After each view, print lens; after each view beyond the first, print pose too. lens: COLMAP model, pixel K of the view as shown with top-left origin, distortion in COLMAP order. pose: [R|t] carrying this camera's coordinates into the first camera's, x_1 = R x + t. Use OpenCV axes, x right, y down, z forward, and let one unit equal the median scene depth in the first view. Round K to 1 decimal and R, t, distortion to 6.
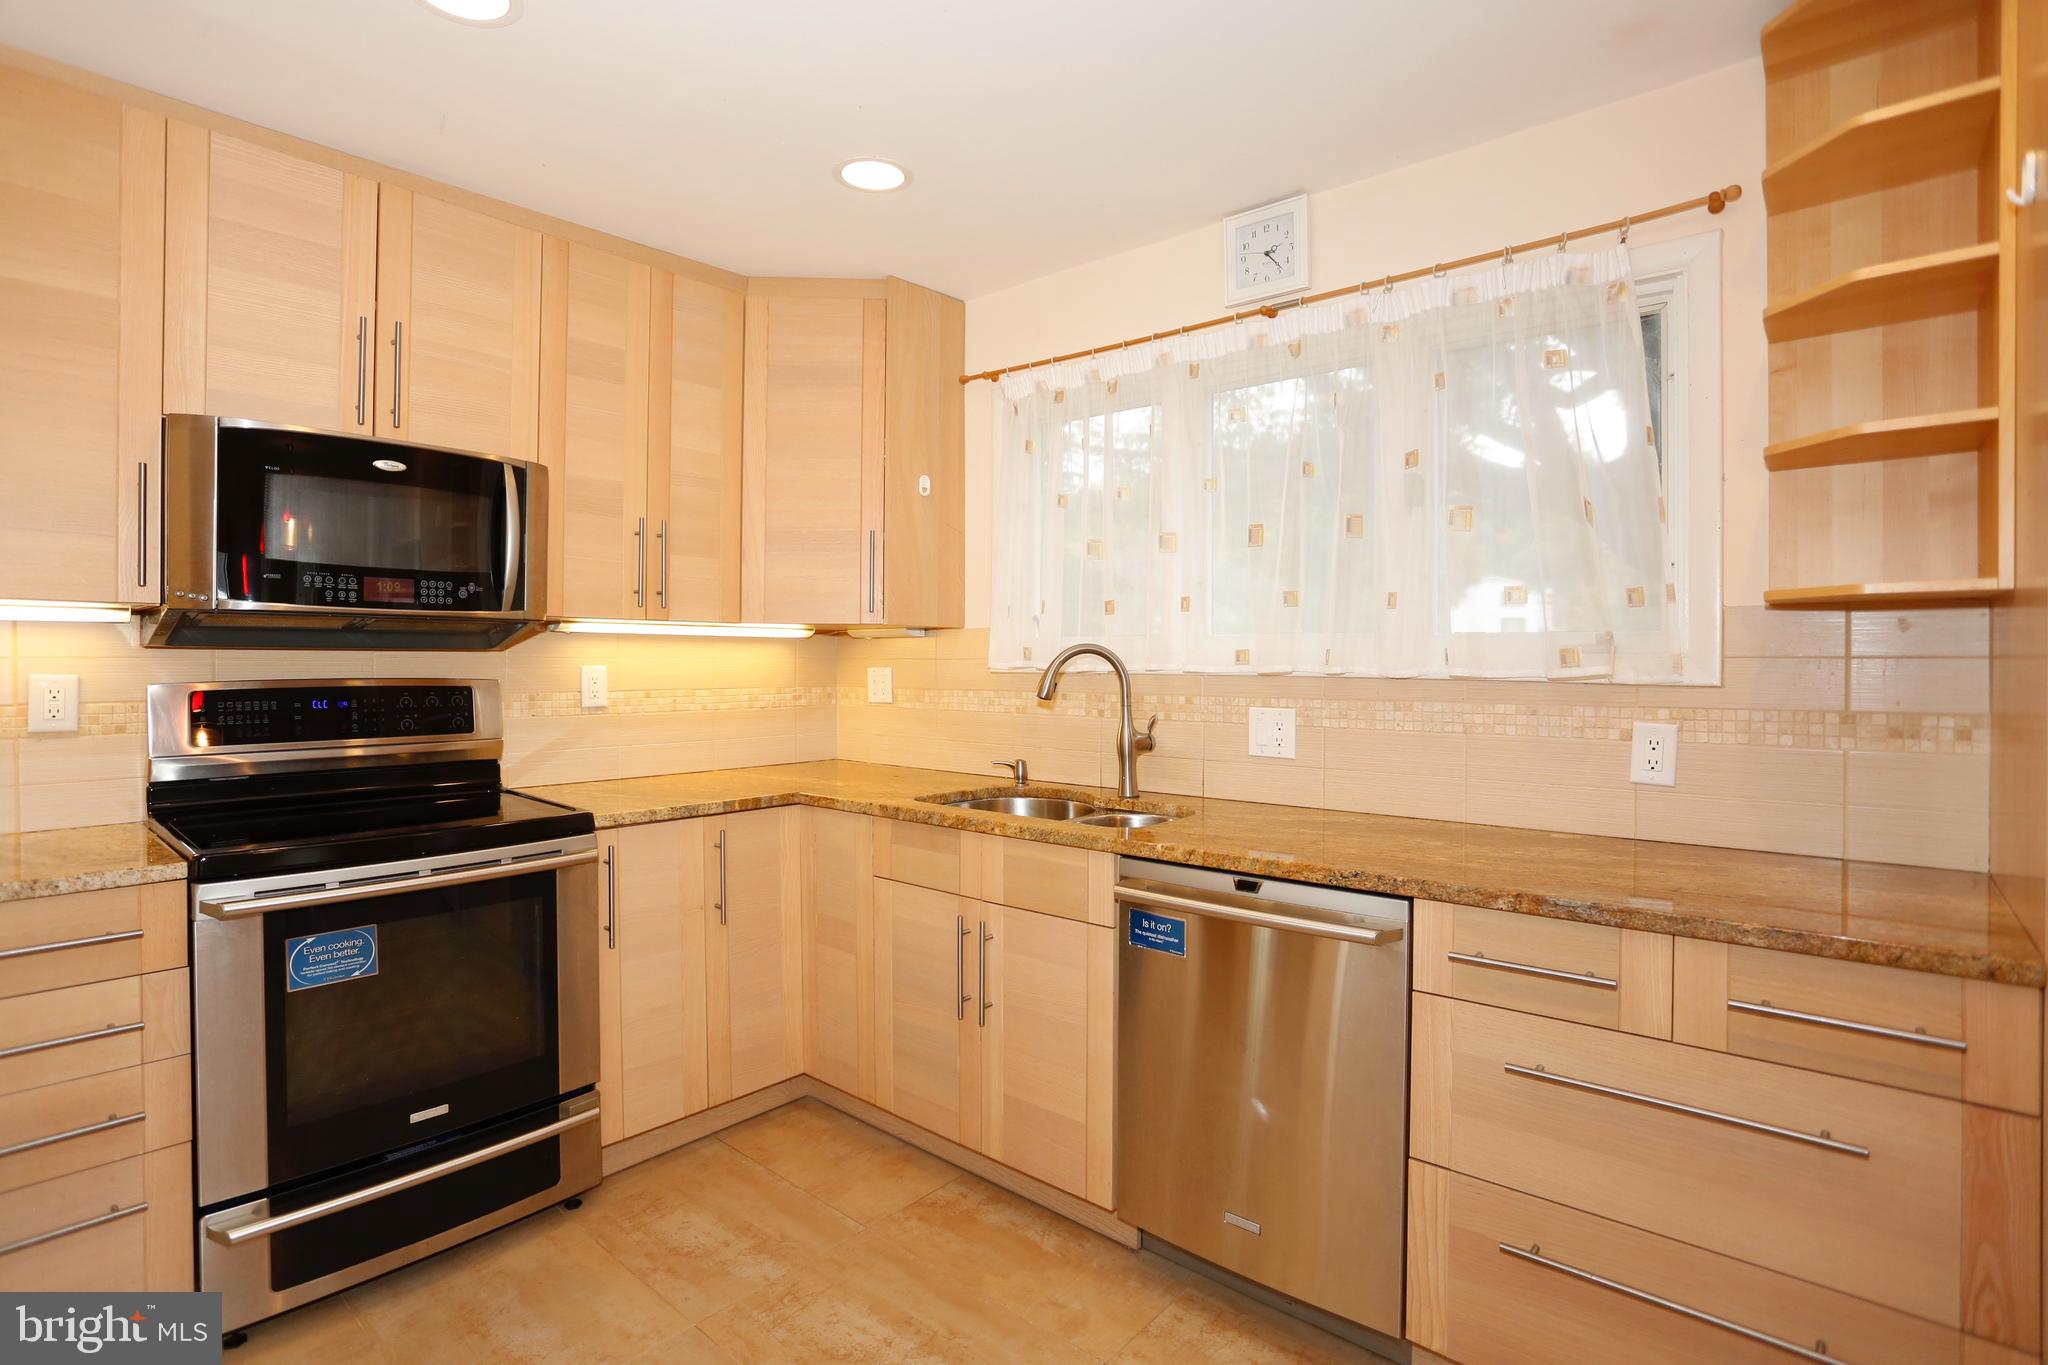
lens RADIAL K [[1003.9, 0, 1023.3], [0, 1003.9, 660.4], [0, 0, 1]] dist [-0.081481, 0.031787]
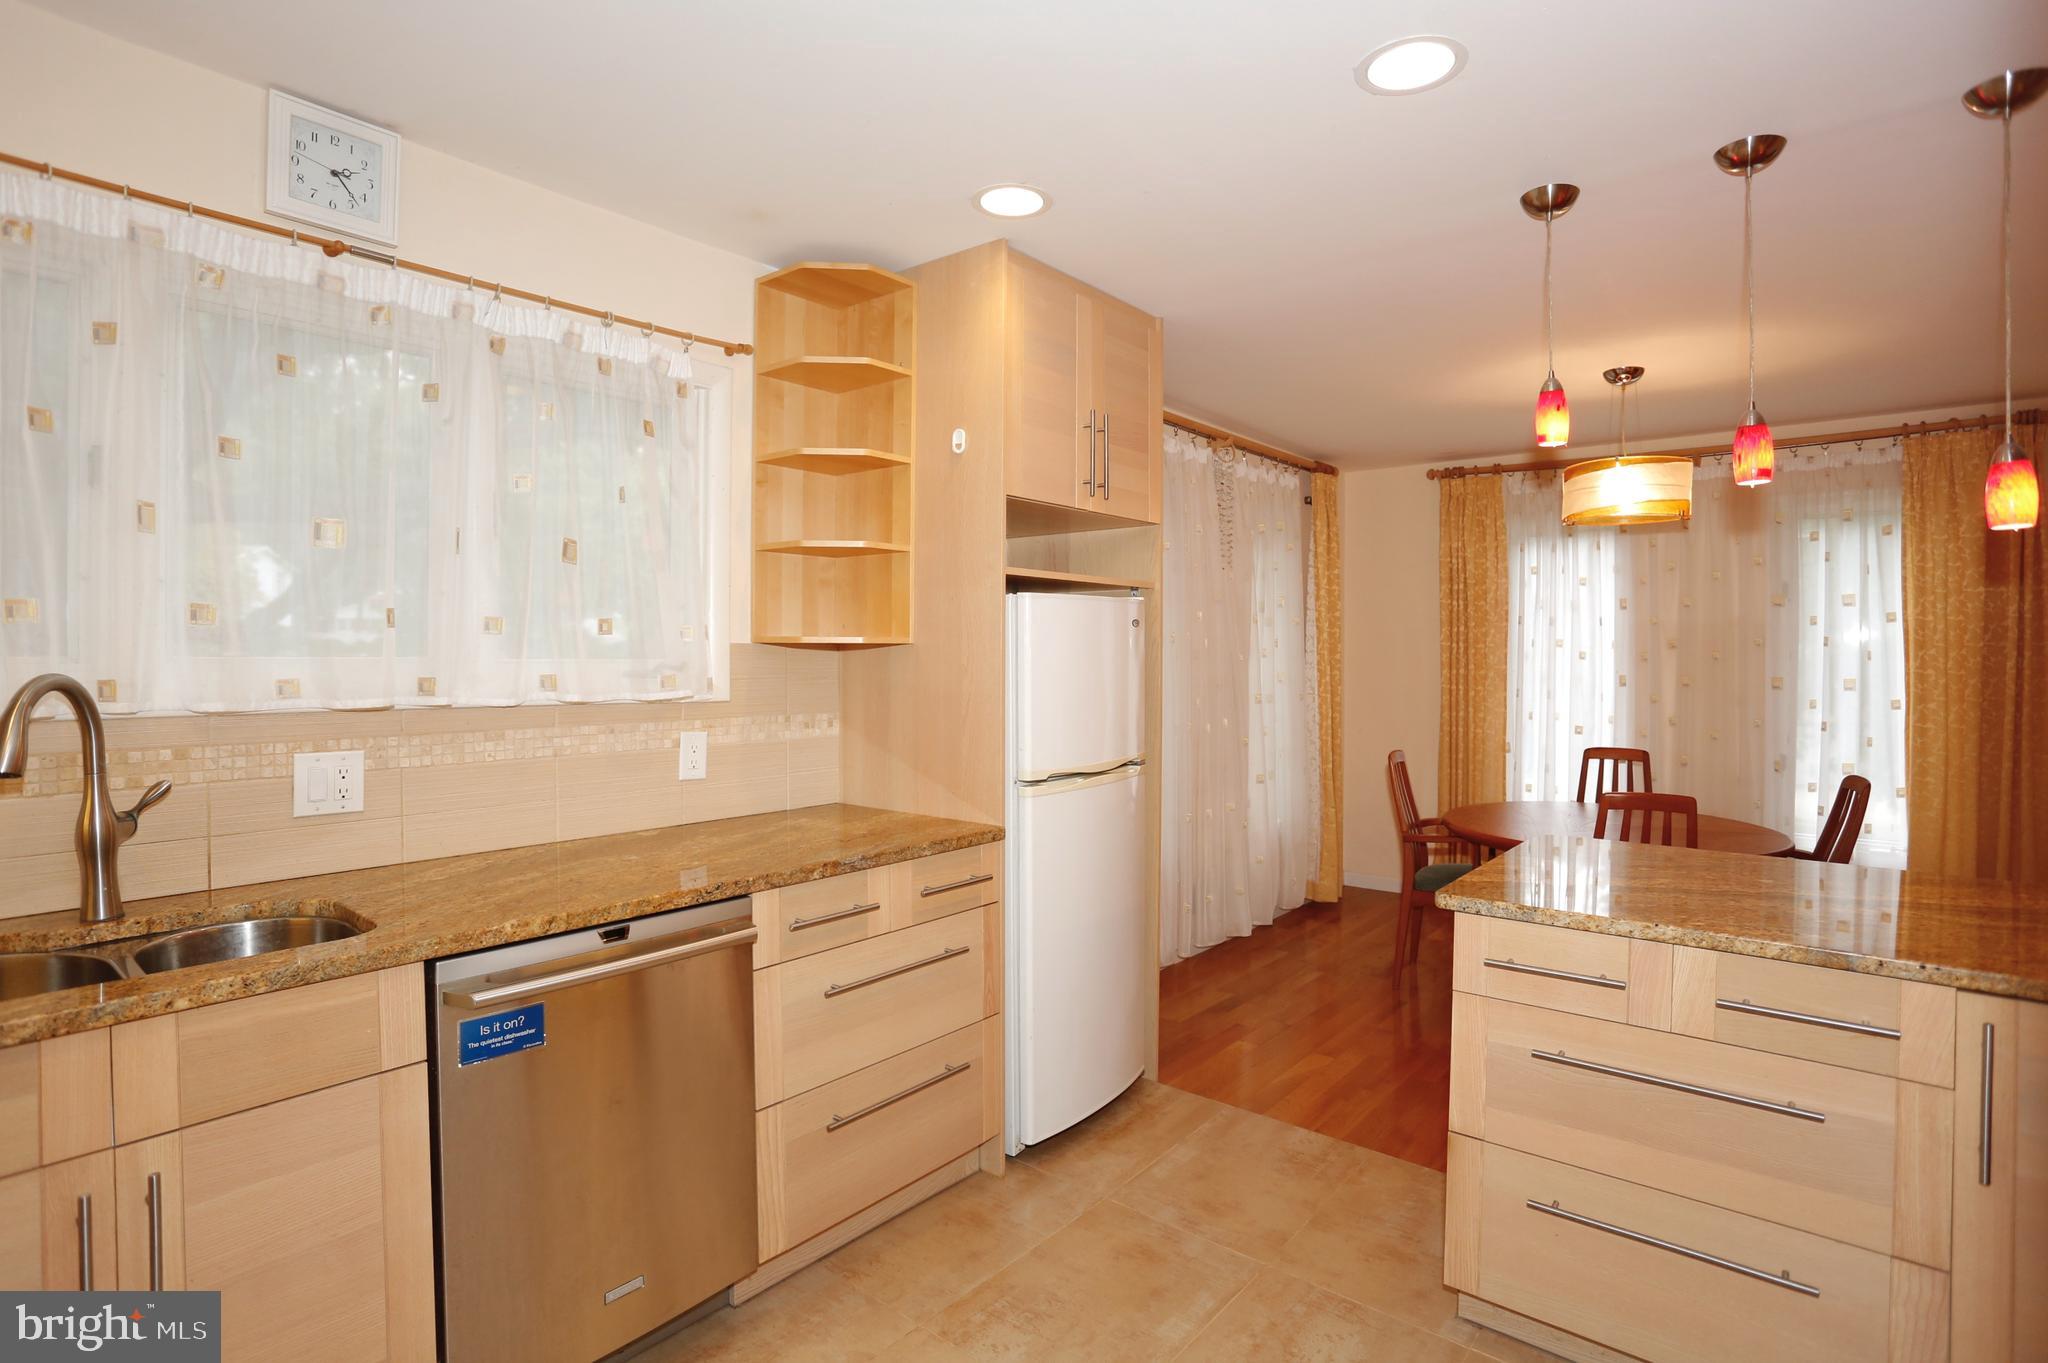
lens RADIAL K [[1003.9, 0, 1023.3], [0, 1003.9, 659.4], [0, 0, 1]] dist [-0.081481, 0.031787]
pose [[-0.030246, -0.003868, 0.999535, -0.660886], [0.000007, 0.999993, 0.003870, -0.035373], [-0.999542, 0.000124, -0.030246, 0.587283]]
